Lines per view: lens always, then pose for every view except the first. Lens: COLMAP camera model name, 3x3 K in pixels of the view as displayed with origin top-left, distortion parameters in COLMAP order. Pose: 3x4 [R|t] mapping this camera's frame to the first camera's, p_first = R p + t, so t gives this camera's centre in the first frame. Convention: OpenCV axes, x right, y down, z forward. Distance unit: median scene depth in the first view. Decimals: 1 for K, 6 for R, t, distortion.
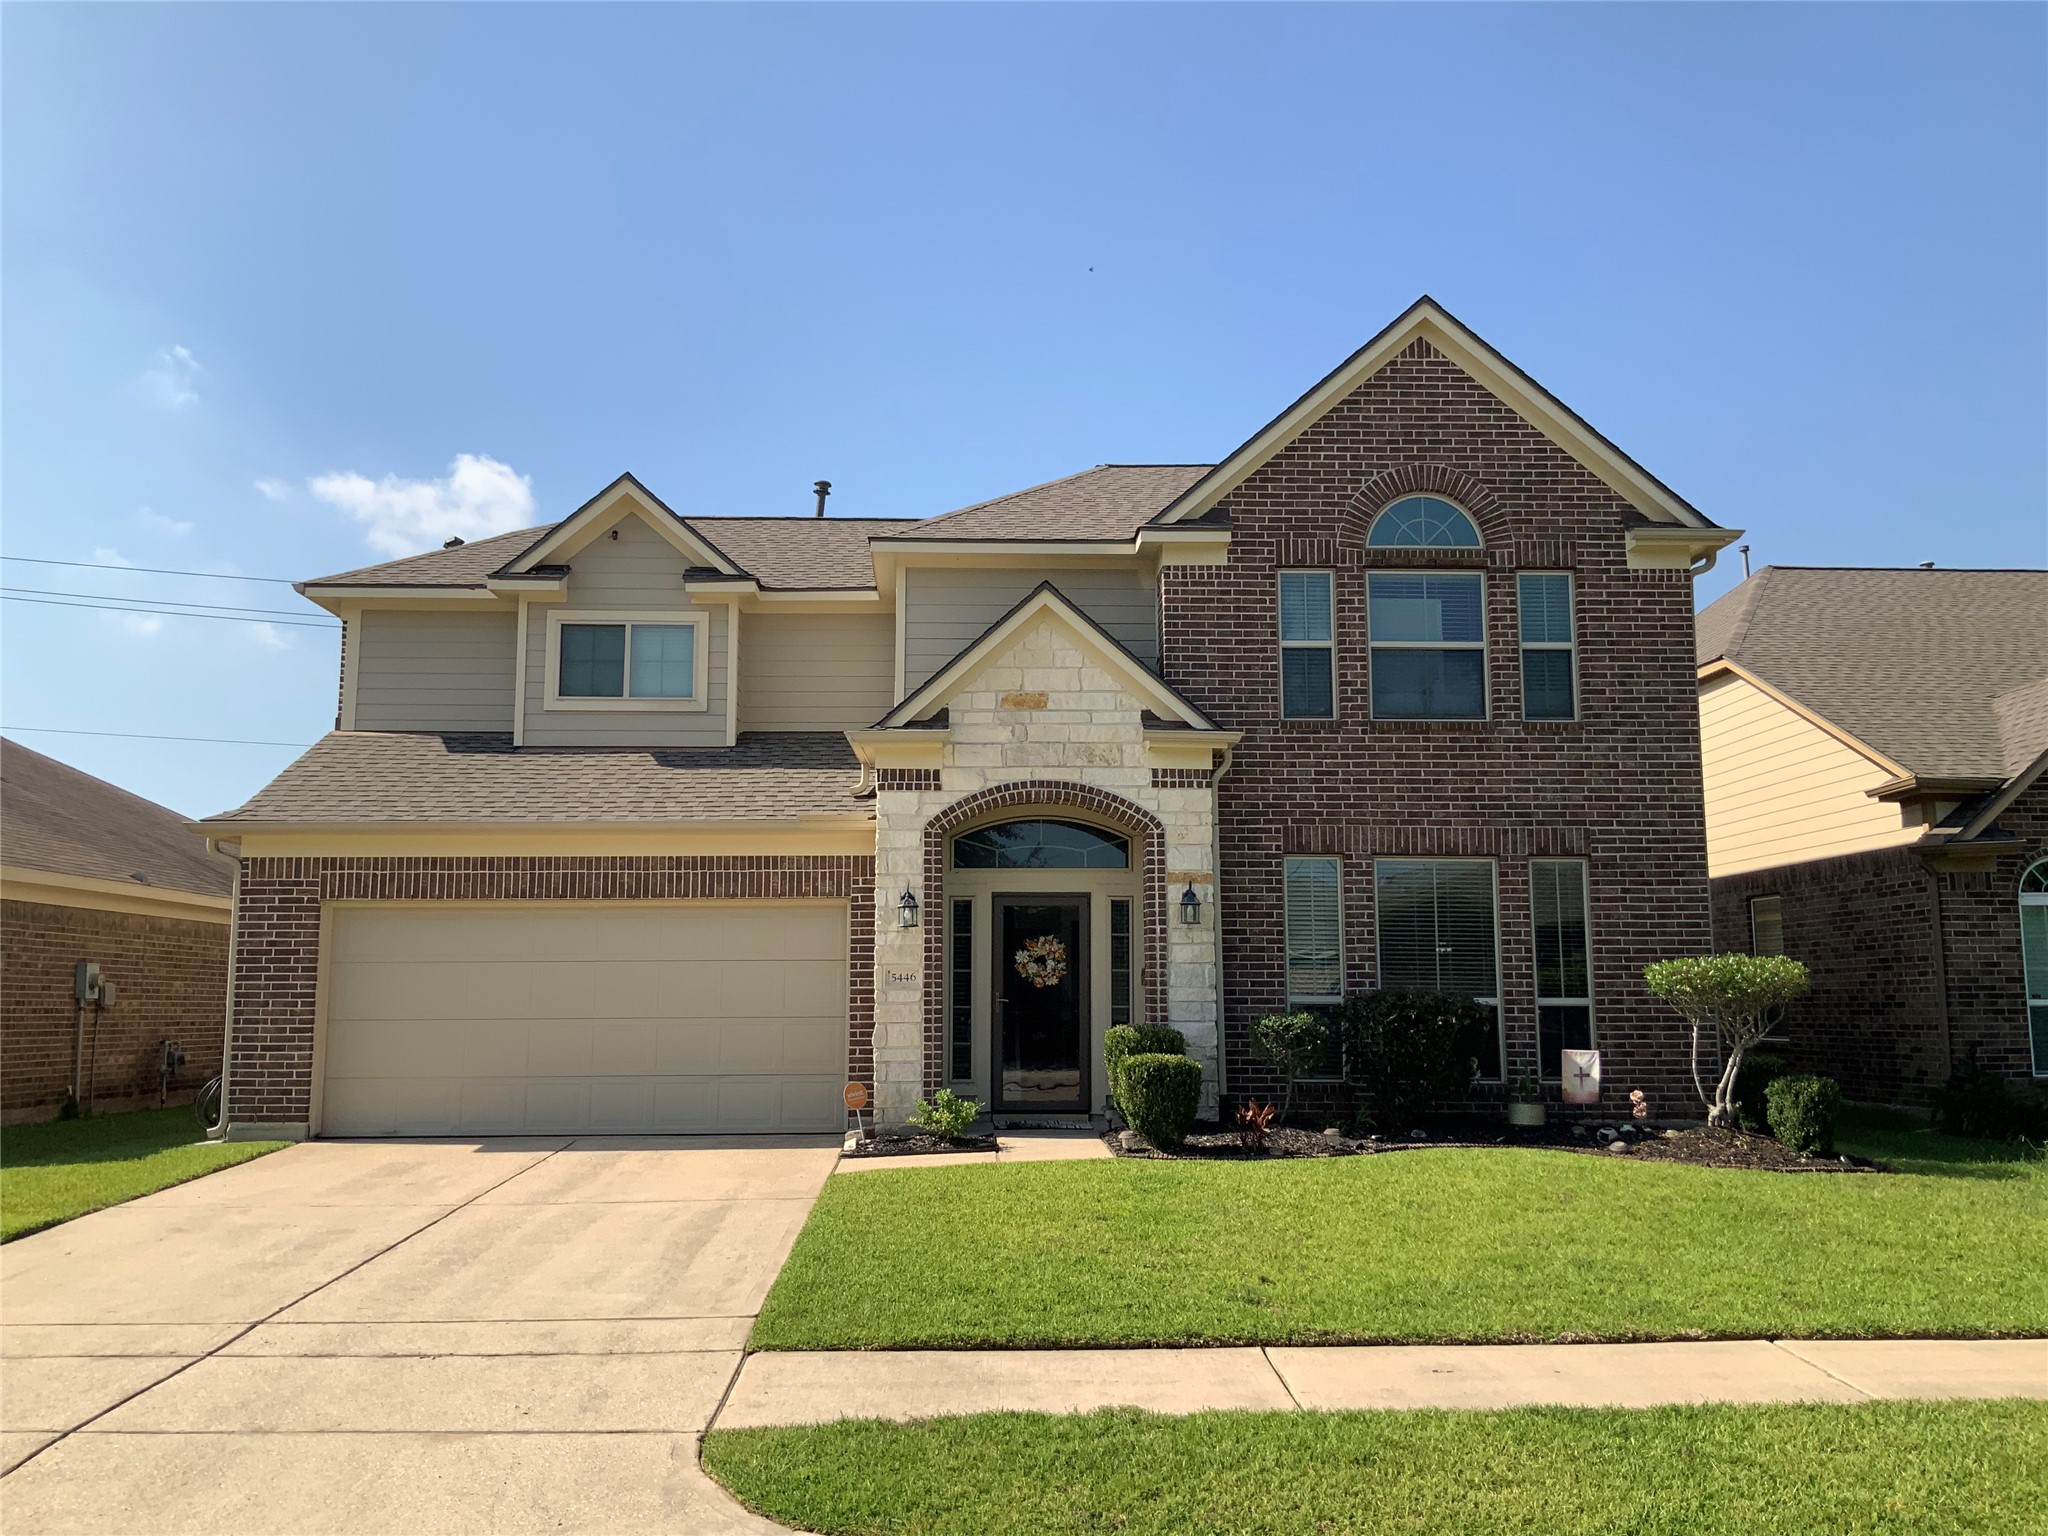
lens RADIAL K [[1715.7, 0, 1020.8], [0, 1715.7, 764.3], [0, 0, 1]] dist [0.069458, -0.137043]
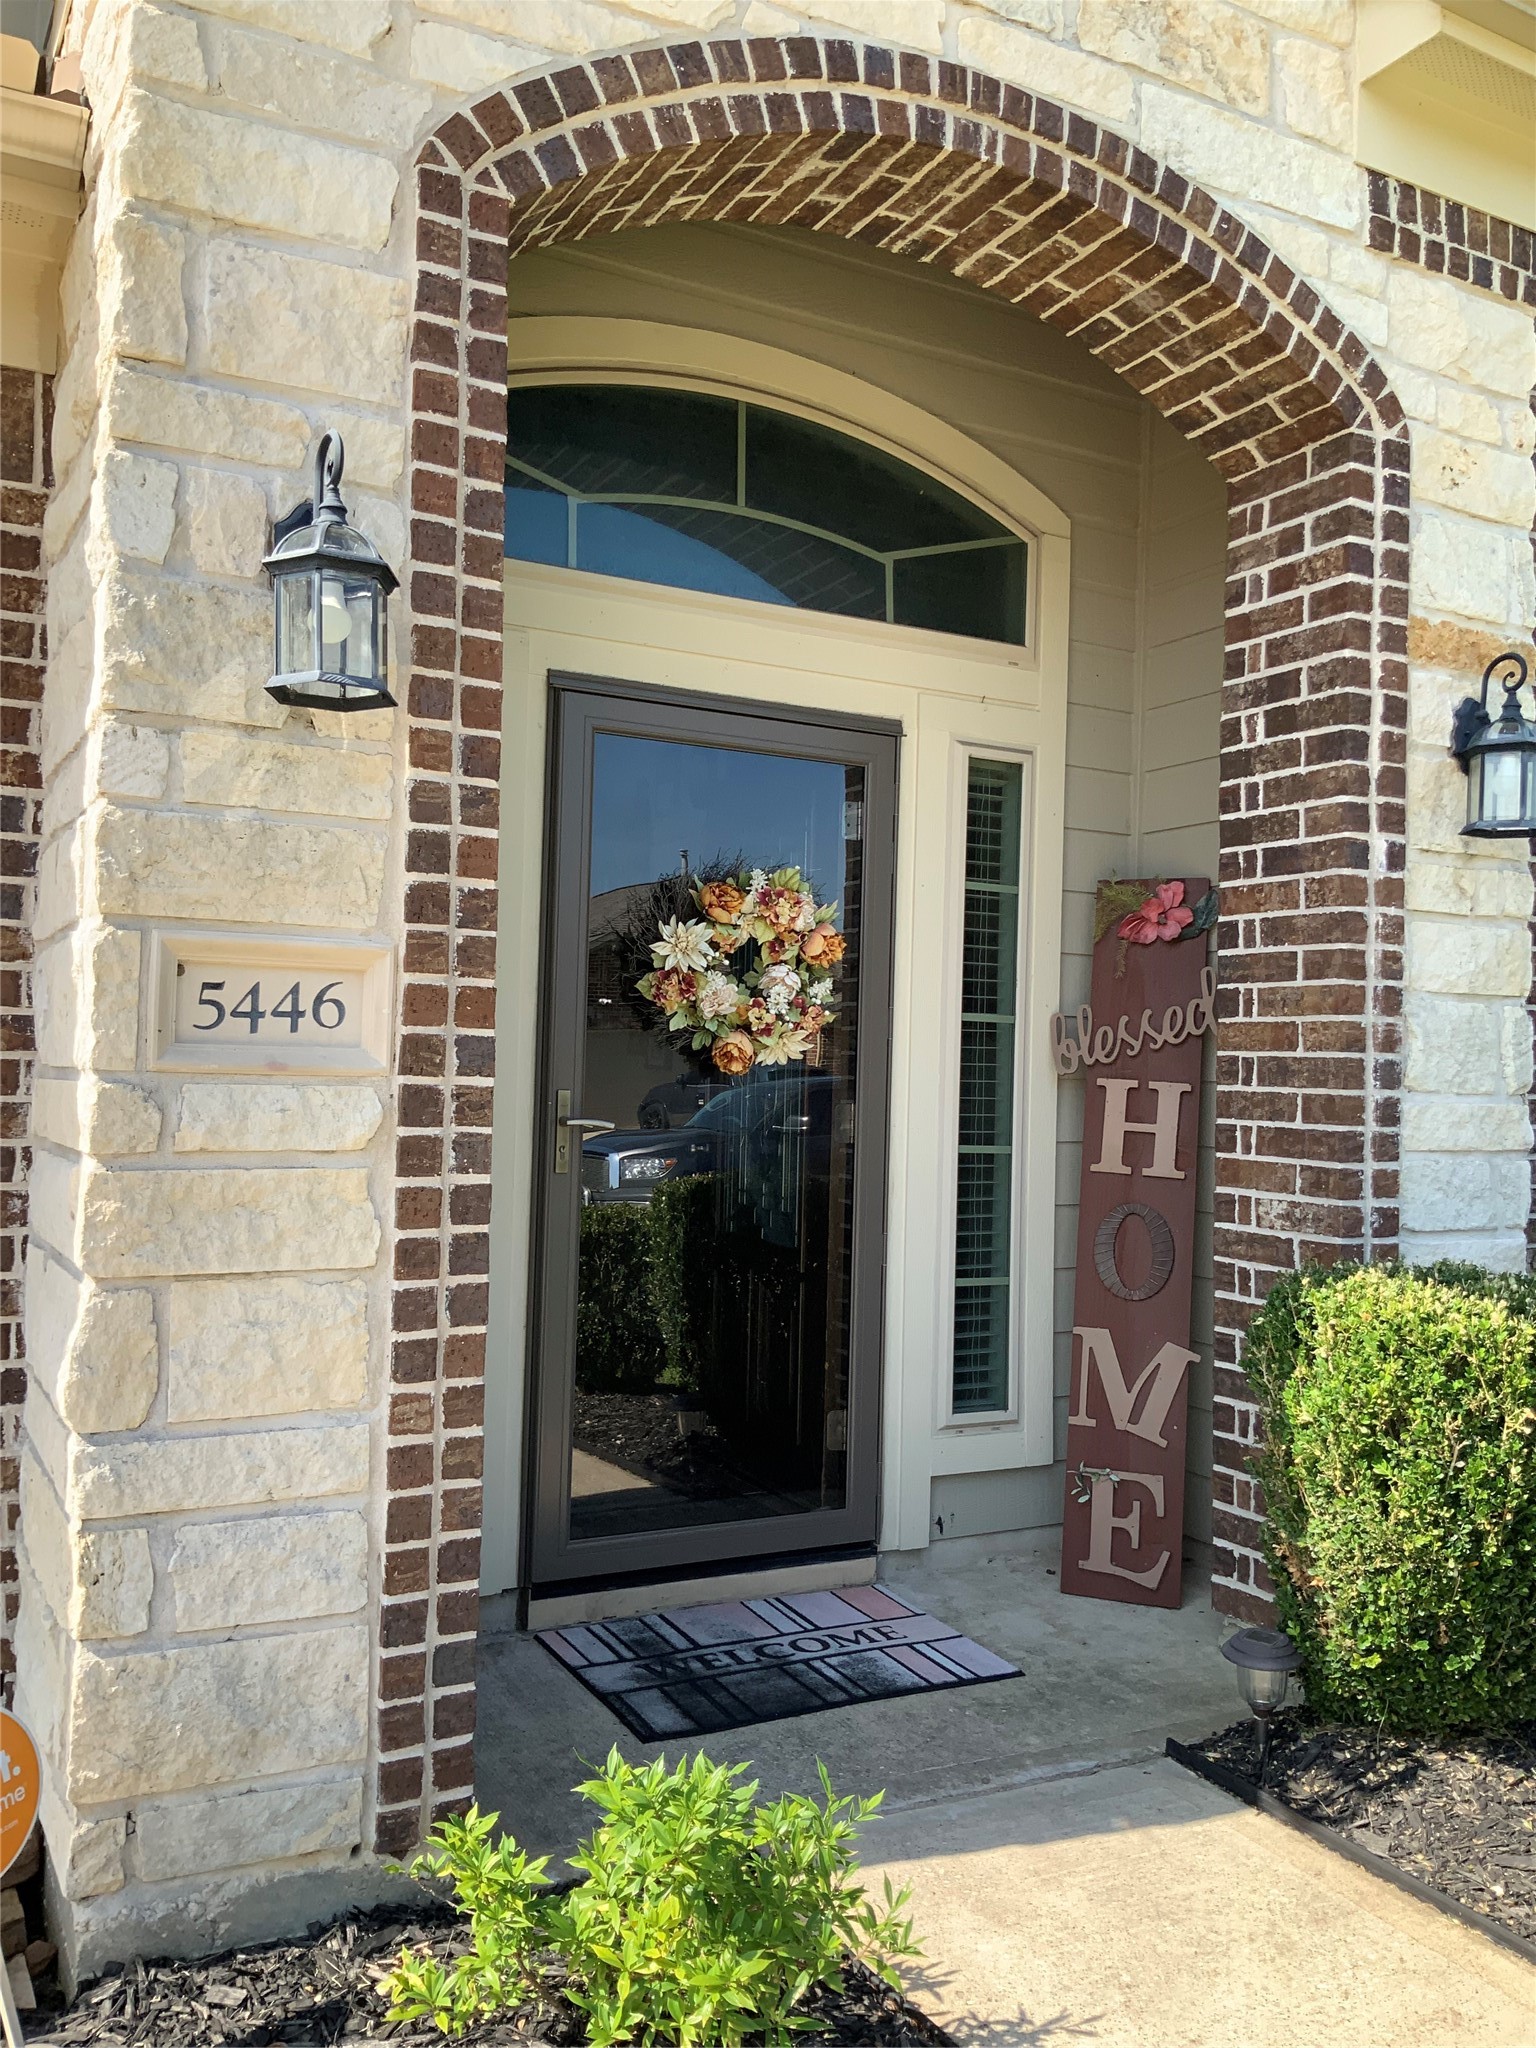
lens RADIAL K [[1715.7, 0, 780.2], [0, 1715.7, 1025.0], [0, 0, 1]] dist [0.069458, -0.137043]
pose [[0.892375, 0.036035, 0.449854, -0.098857], [-0.084499, 0.992520, 0.088116, 0.105846], [-0.443314, -0.116645, 0.888745, 0.819811]]
